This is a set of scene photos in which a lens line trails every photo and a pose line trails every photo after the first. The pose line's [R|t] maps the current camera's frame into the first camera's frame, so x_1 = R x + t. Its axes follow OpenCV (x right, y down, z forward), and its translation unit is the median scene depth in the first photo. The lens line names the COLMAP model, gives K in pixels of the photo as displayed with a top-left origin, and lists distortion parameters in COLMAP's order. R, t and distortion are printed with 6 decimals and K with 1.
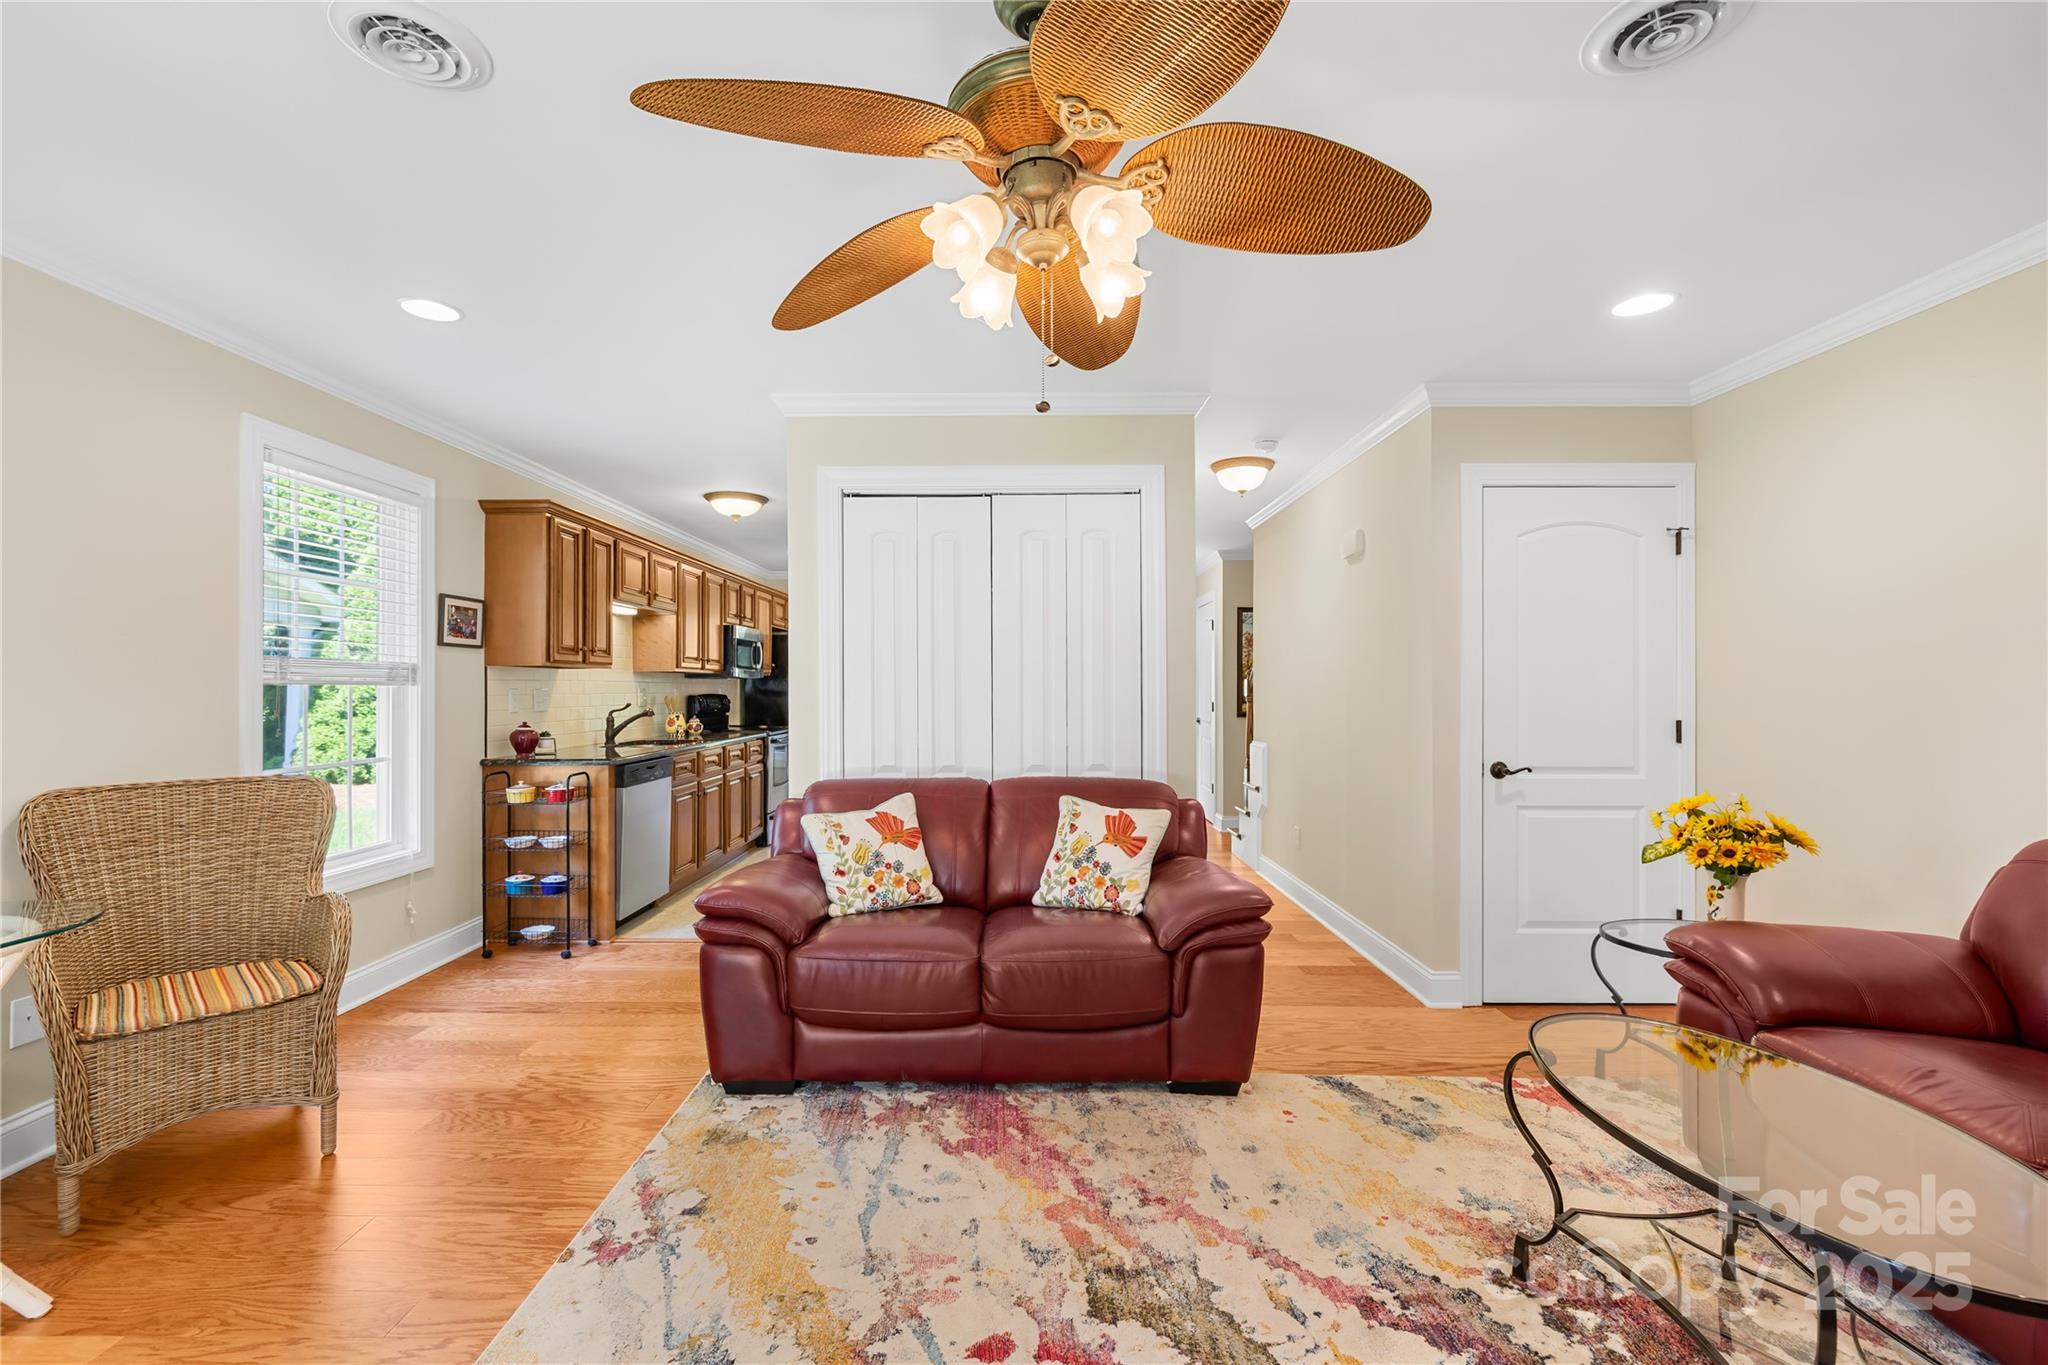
lens RADIAL K [[877.4, 0, 1016.9], [0, 877.4, 680.6], [0, 0, 1]] dist [-0.001335, -0.000094]
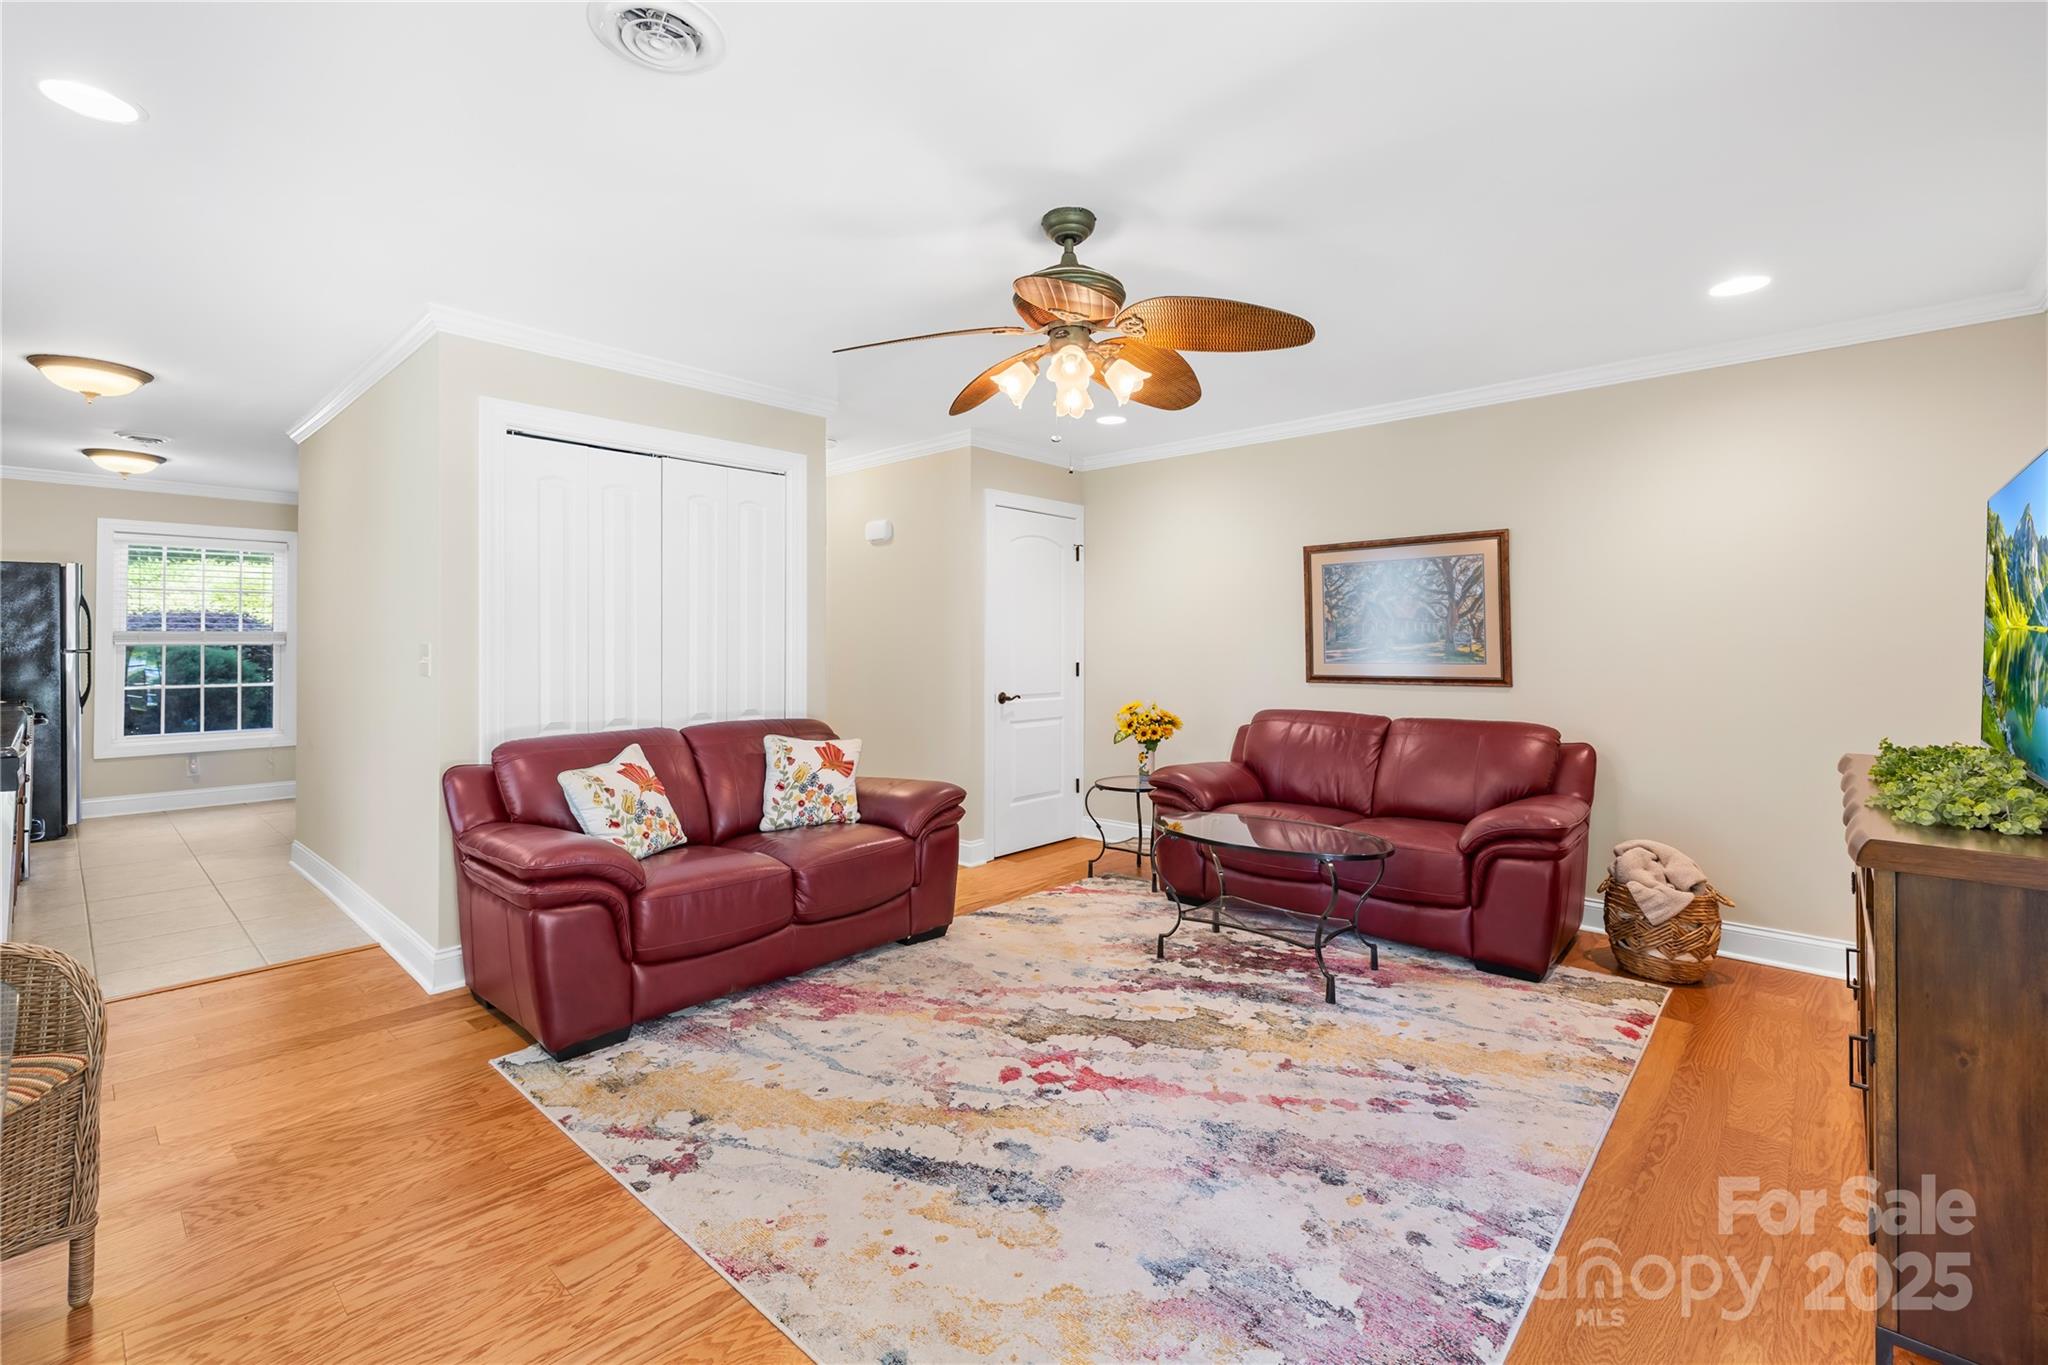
lens RADIAL K [[887.9, 0, 1017.2], [0, 887.9, 632.4], [0, 0, 1]] dist [-0.001571, 0.000169]
pose [[0.666326, 0.011201, 0.745576, -0.750028], [-0.006800, 0.999937, -0.008945, 0.006090], [-0.745629, 0.000891, 0.666360, -0.022424]]
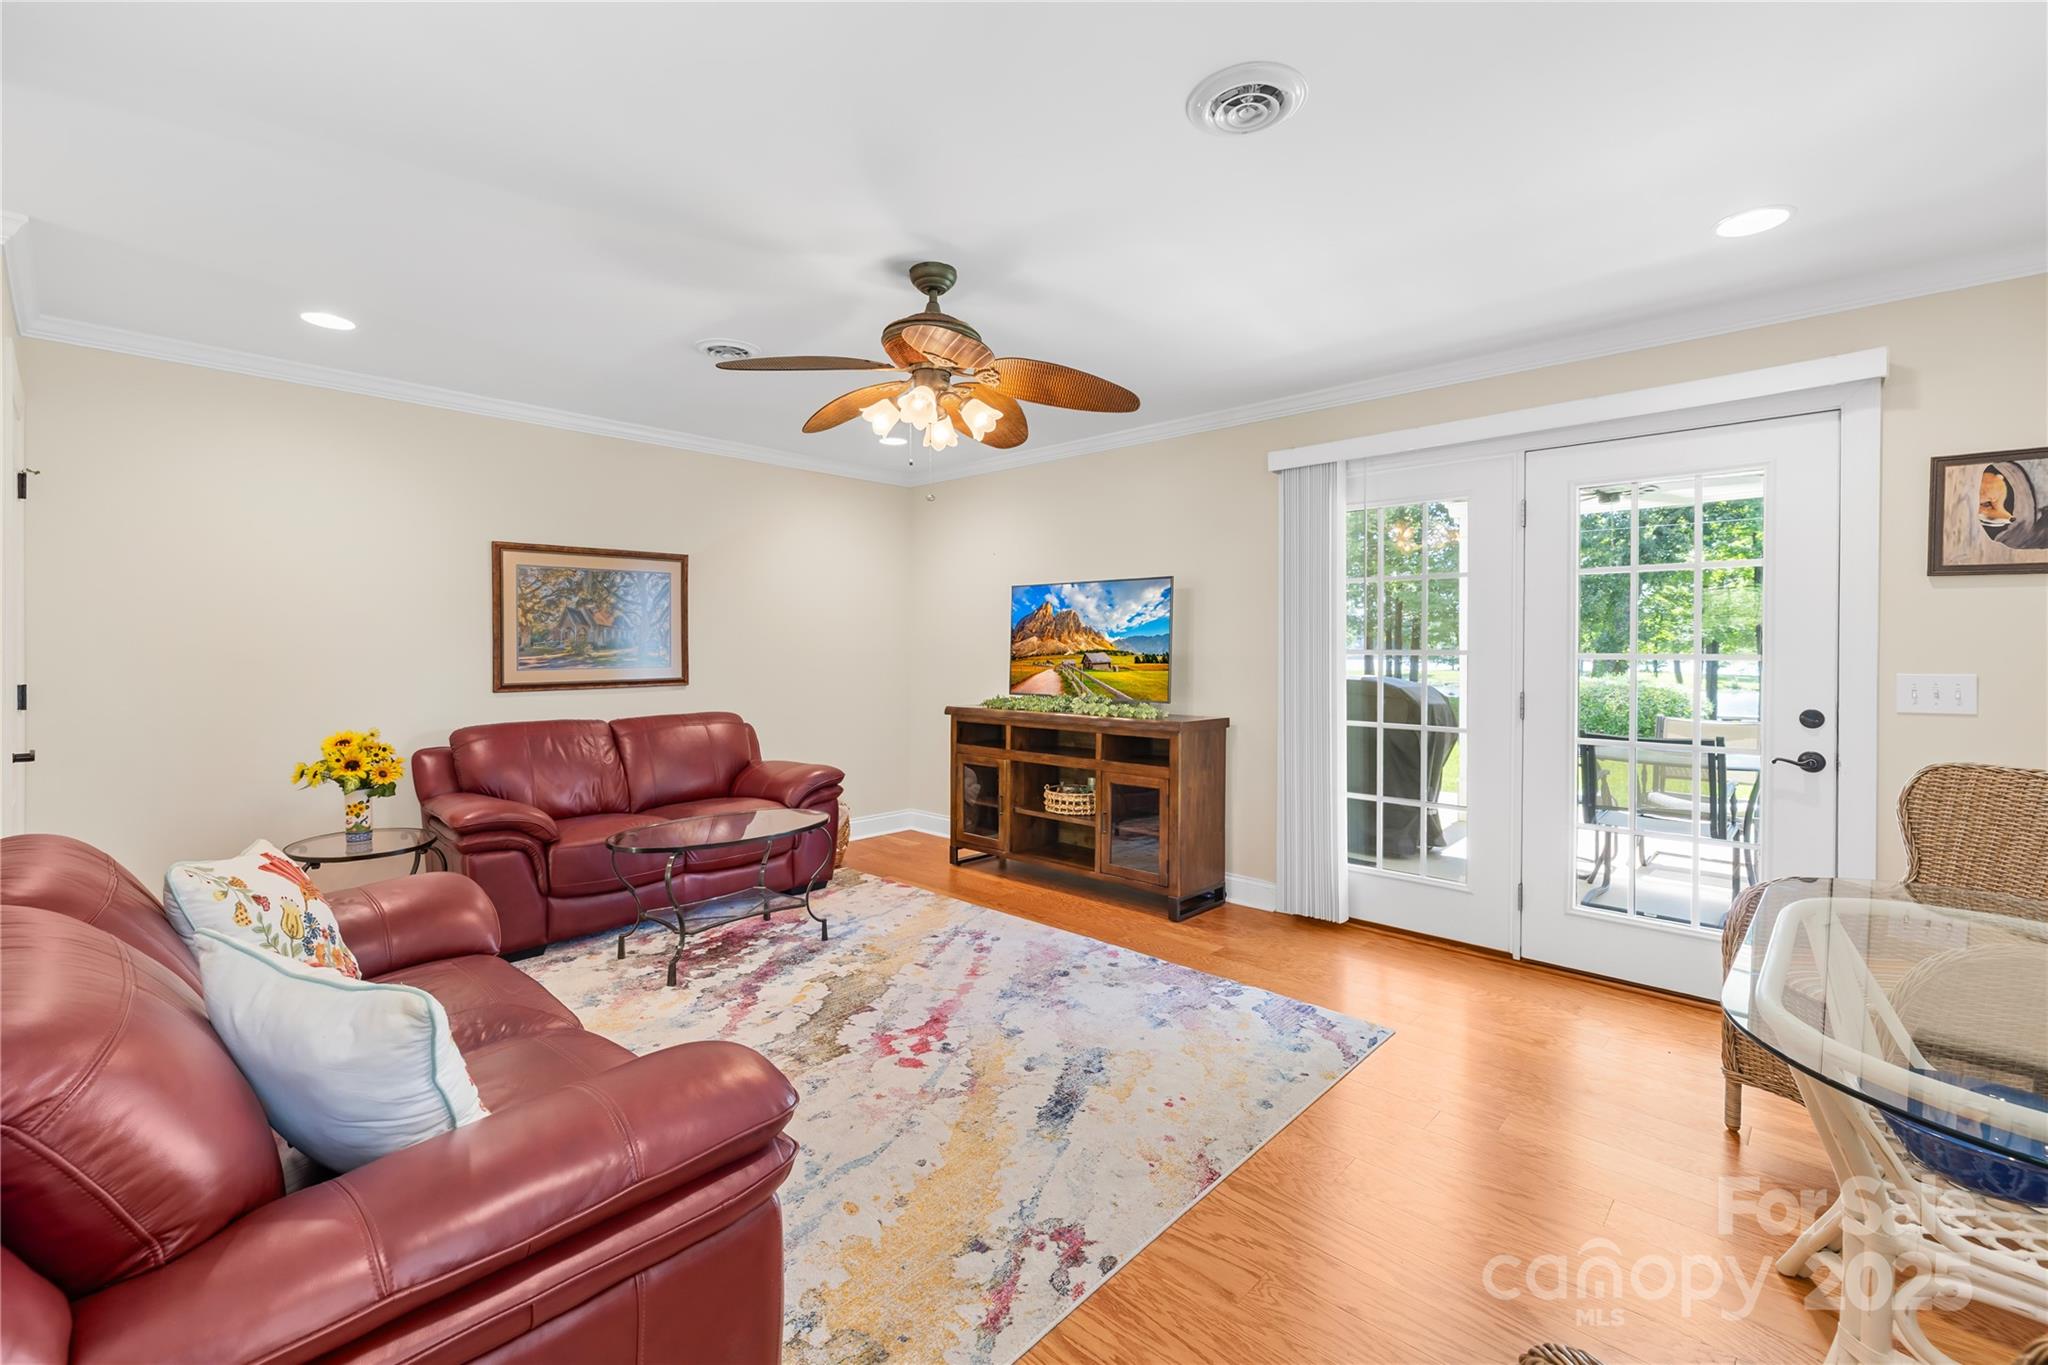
lens RADIAL K [[870.4, 0, 1013.1], [0, 870.4, 644.0], [0, 0, 1]] dist [-0.000973, -0.000110]
pose [[-0.729601, 0.001887, 0.683870, -0.797772], [-0.006433, 0.999933, -0.009623, 0.007957], [-0.683843, -0.011420, -0.729540, 1.300792]]
